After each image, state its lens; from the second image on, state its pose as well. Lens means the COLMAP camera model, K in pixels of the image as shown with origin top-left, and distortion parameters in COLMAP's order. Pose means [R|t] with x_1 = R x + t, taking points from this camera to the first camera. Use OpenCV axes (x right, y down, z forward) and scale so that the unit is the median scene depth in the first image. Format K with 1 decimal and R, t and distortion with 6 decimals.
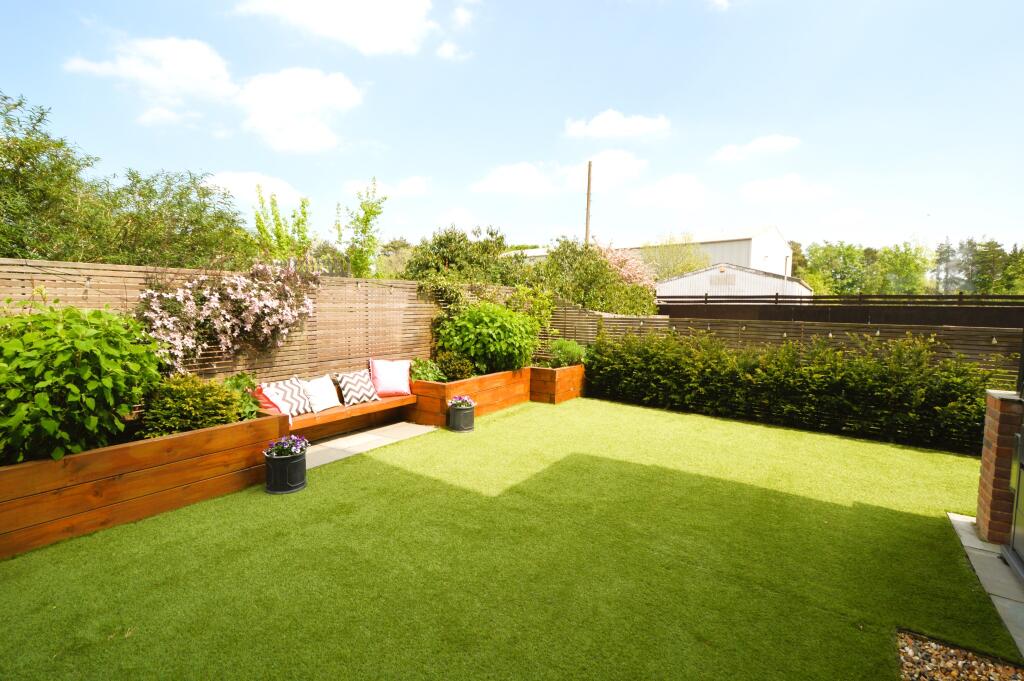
lens RADIAL K [[449.7, 0, 509.6], [0, 449.7, 338.8], [0, 0, 1]] dist [0.007839, -0.005542]
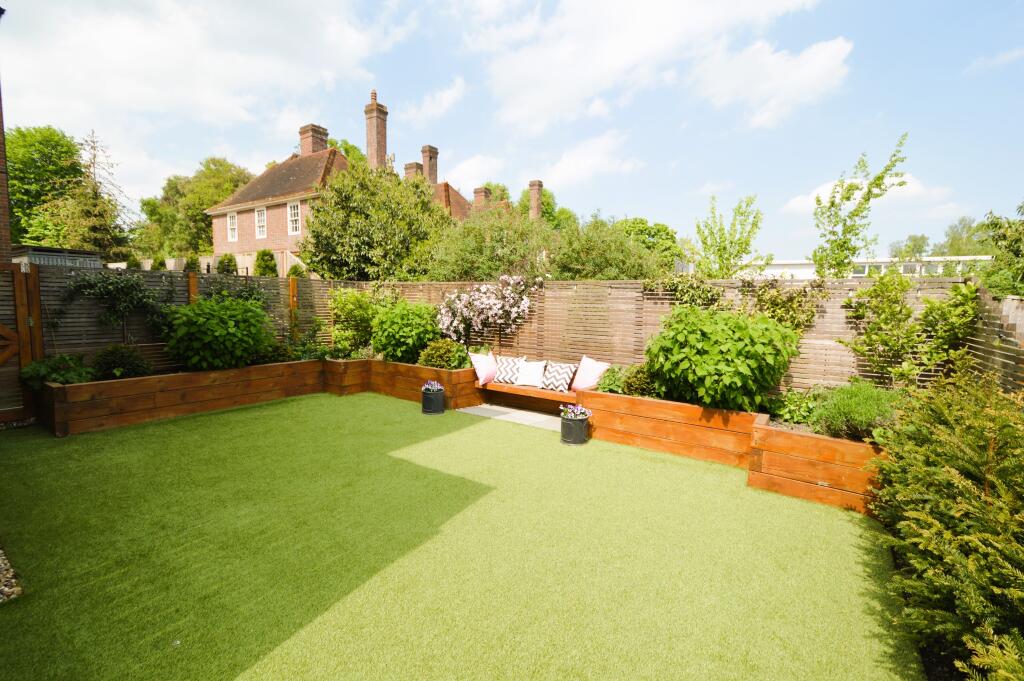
lens RADIAL K [[449.7, 0, 518.1], [0, 449.7, 339.1], [0, 0, 1]] dist [0.007839, -0.005542]
pose [[0.038315, 0.074213, -0.996506, 0.982028], [-0.106815, 0.991829, 0.069757, -0.067227], [0.993540, 0.103769, 0.045929, 1.064255]]
